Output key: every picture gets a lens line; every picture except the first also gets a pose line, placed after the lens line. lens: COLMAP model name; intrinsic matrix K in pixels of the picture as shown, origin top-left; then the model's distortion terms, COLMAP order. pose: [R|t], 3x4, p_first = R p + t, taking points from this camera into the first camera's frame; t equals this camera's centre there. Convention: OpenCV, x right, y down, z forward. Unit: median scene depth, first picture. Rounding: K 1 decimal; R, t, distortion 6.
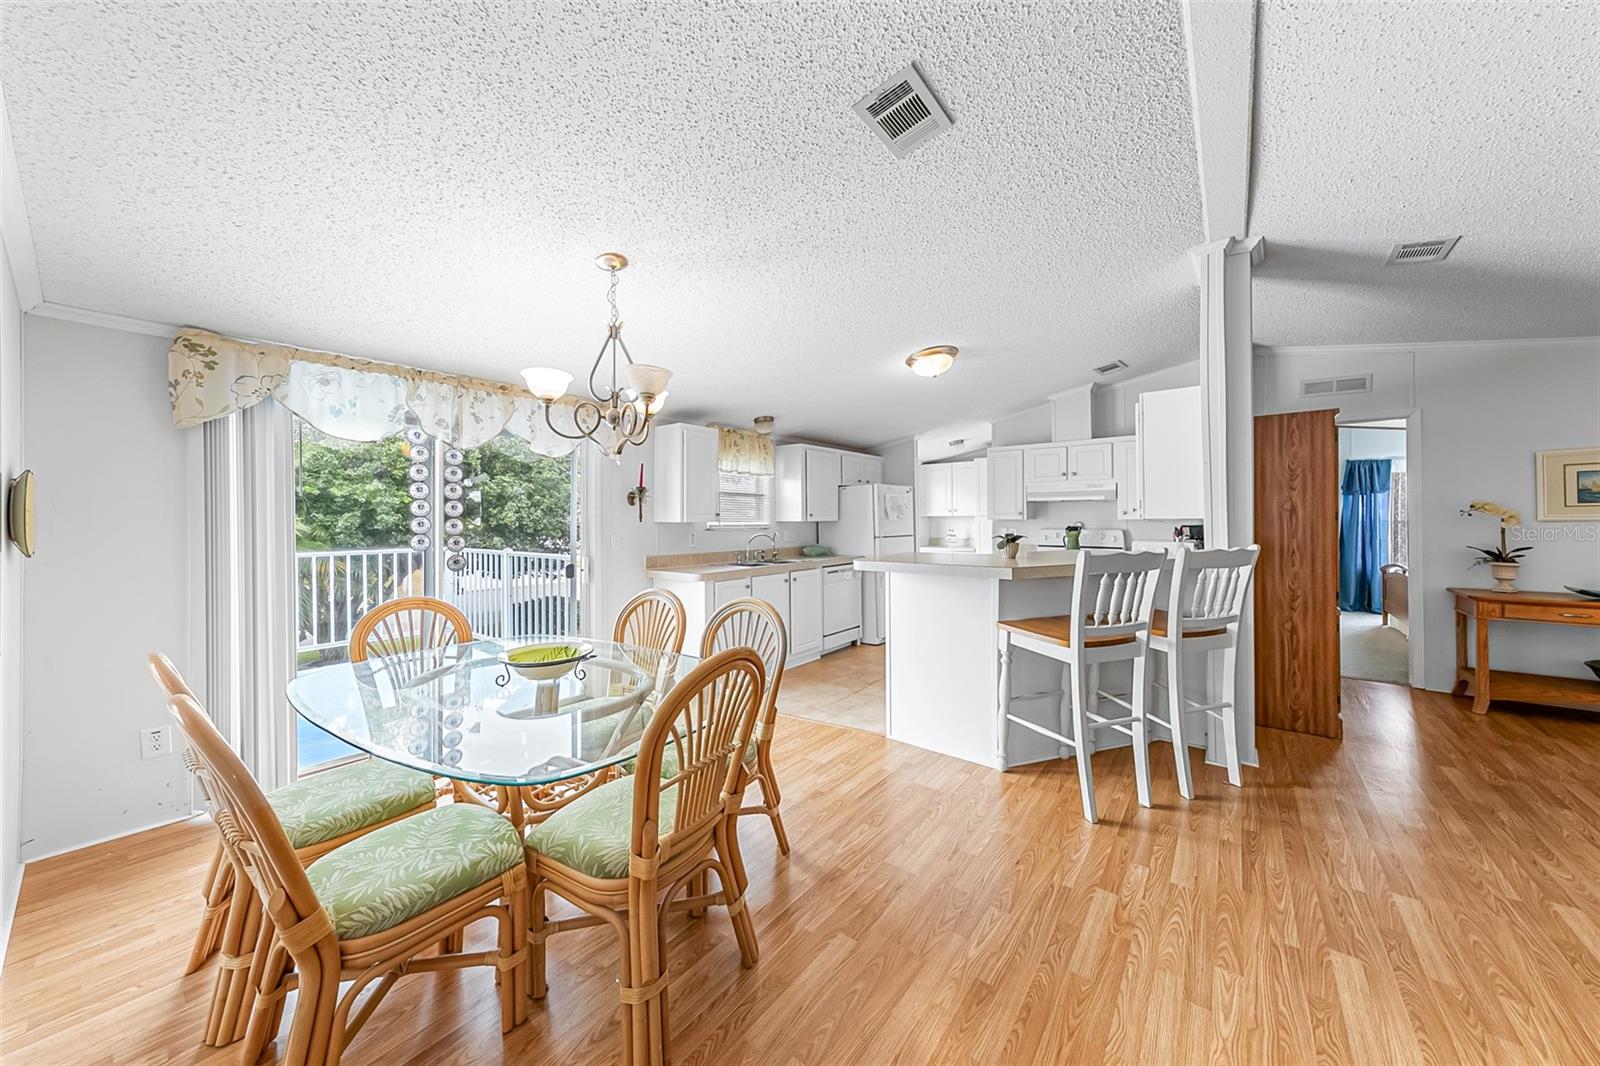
lens RADIAL K [[564.1, 0, 789.0], [0, 564.1, 516.9], [0, 0, 1]] dist [0.009313, 0.000078]
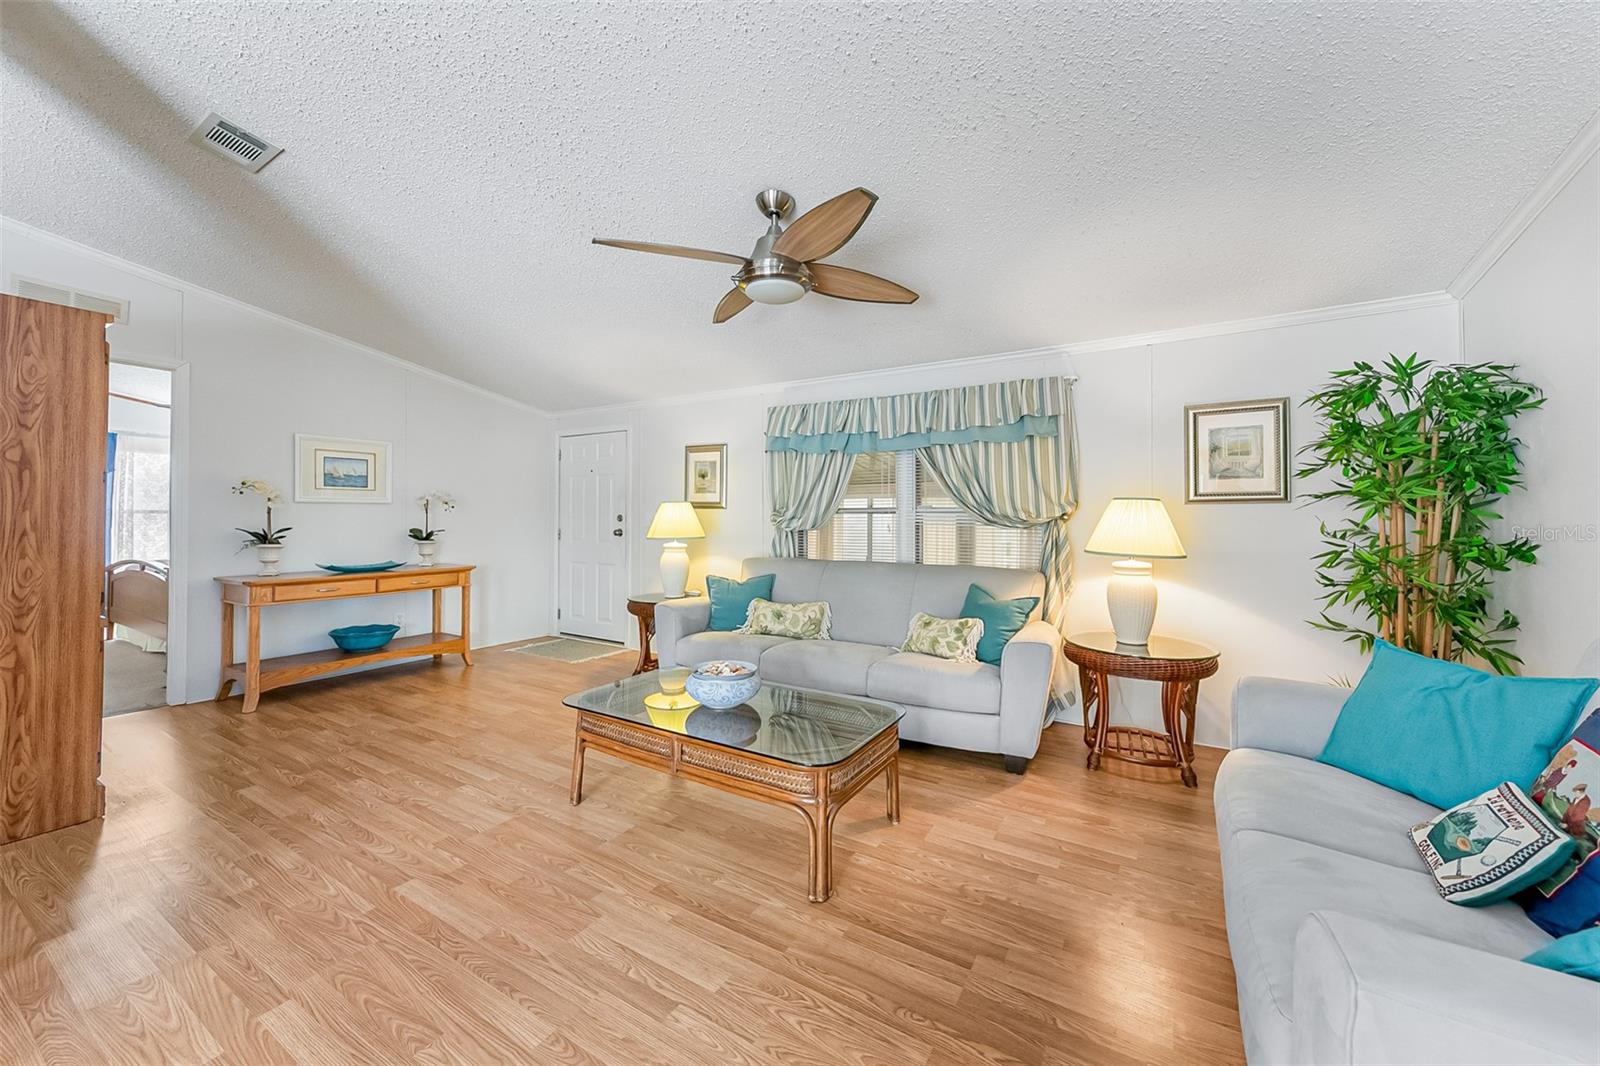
lens RADIAL K [[598.4, 0, 814.2], [0, 598.4, 512.2], [0, 0, 1]] dist [0.005792, -0.000285]
pose [[-0.134558, 0.018872, 0.990726, 0.147925], [-0.003897, 0.999801, -0.019575, 0.045975], [-0.990898, -0.006495, -0.134458, 0.257597]]
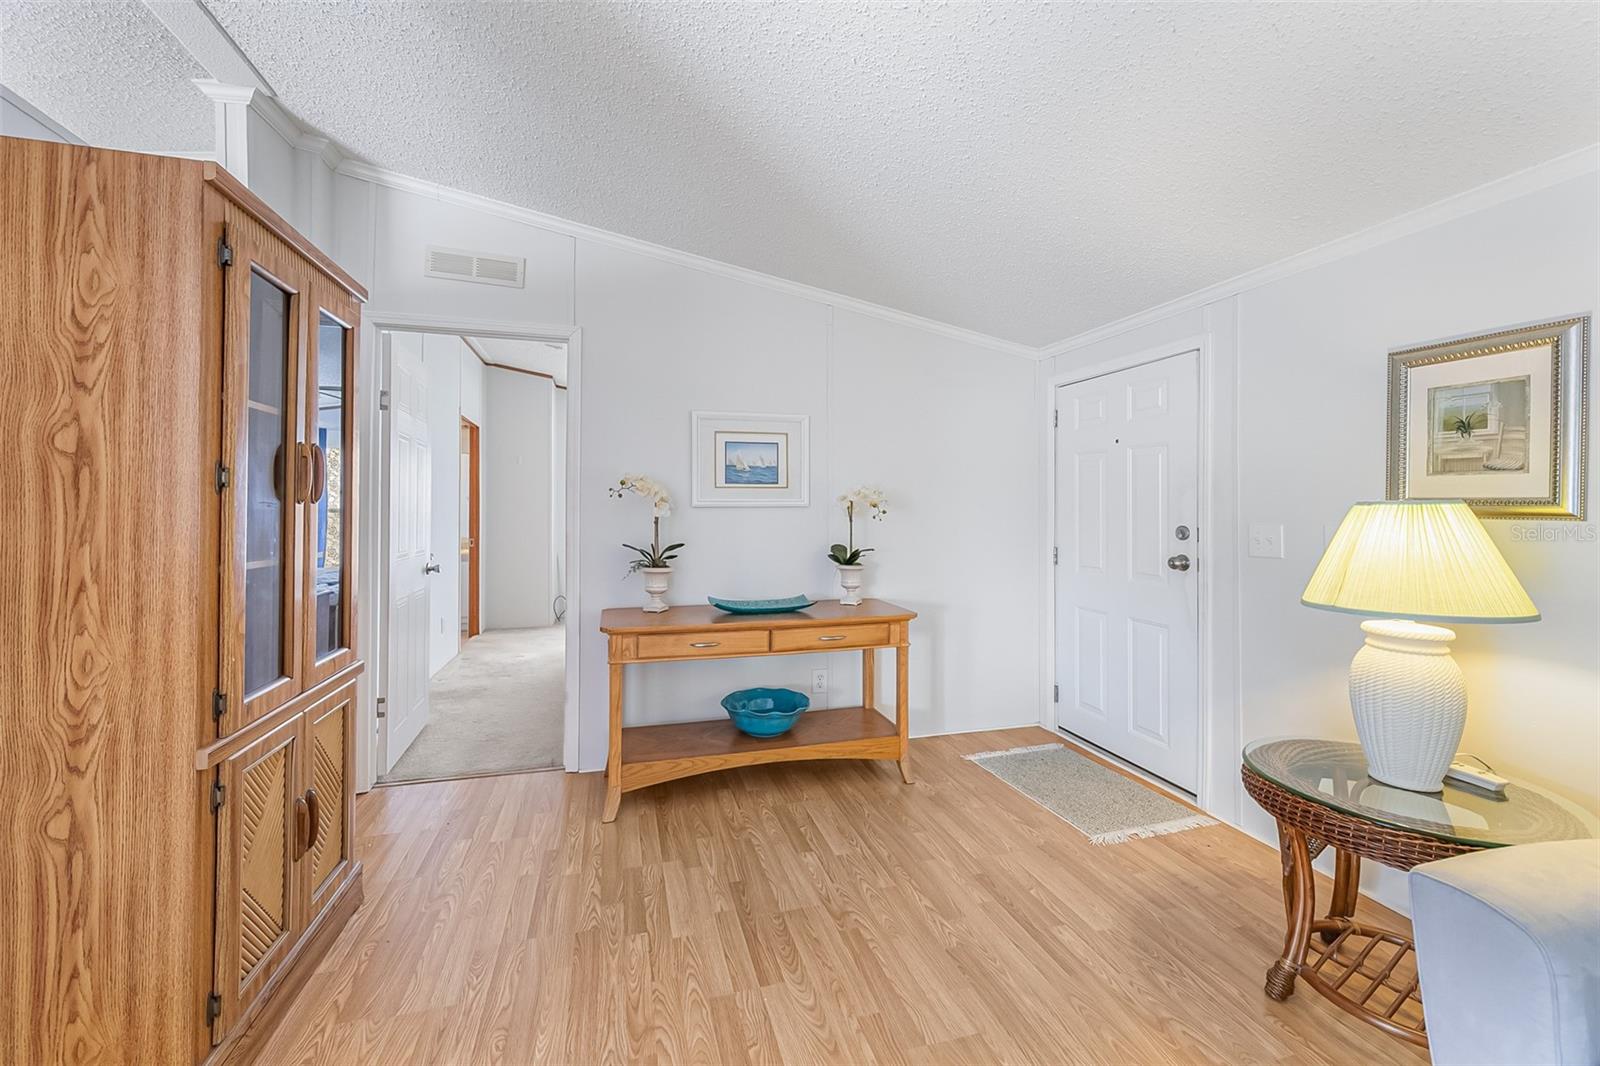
lens RADIAL K [[644.2, 0, 787.2], [0, 644.2, 501.4], [0, 0, 1]] dist [0.000075, -0.000062]
pose [[0.605083, 0.021879, 0.795862, 0.796808], [-0.012473, 0.999760, -0.018001, 0.014656], [-0.796065, 0.000965, 0.605211, 0.449760]]
